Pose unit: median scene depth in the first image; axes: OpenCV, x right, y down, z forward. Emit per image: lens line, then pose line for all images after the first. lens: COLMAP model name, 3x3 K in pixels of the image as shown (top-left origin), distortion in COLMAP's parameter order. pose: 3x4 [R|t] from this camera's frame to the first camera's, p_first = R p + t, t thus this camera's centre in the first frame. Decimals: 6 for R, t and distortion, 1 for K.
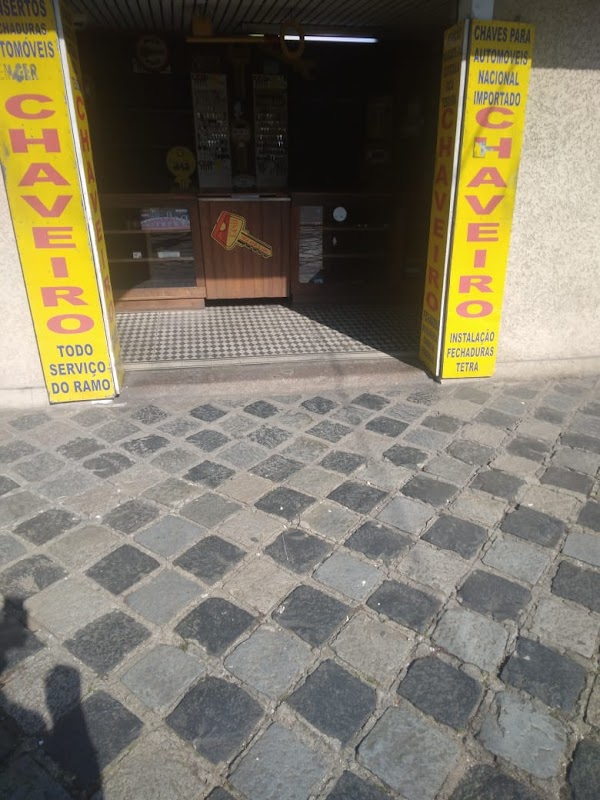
lens RADIAL K [[586.4, 0, 300.0], [0, 586.4, 400.0], [0, 0, 1]] dist [0.077185, -0.115312]
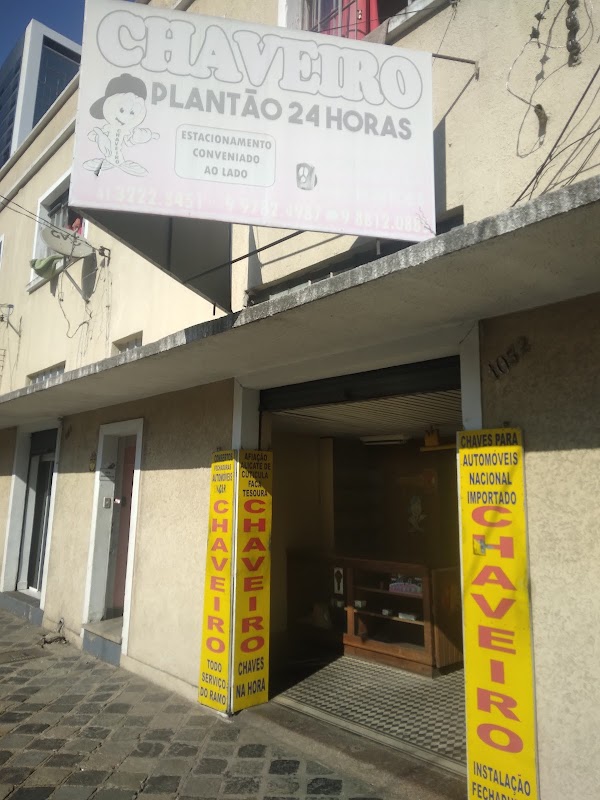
lens RADIAL K [[570.1, 0, 294.7], [0, 570.1, 385.7], [0, 0, 1]] dist [0.068168, -0.110438]
pose [[0.526858, -0.169671, -0.832846, 0.936586], [-0.338741, 0.856775, -0.388833, -0.178830], [0.779535, 0.486979, 0.393924, 0.270785]]
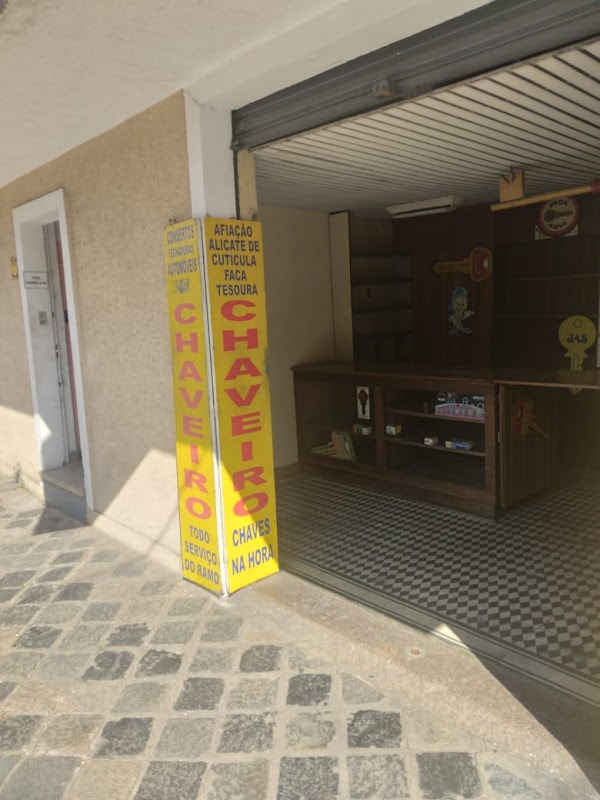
lens RADIAL K [[586.4, 0, 300.0], [0, 586.4, 400.0], [0, 0, 1]] dist [0.077185, -0.115312]
pose [[0.530823, 0.096575, -0.841962, 0.503601], [-0.284036, 0.956300, -0.069383, -0.267571], [0.798468, 0.275978, 0.535056, 0.515379]]
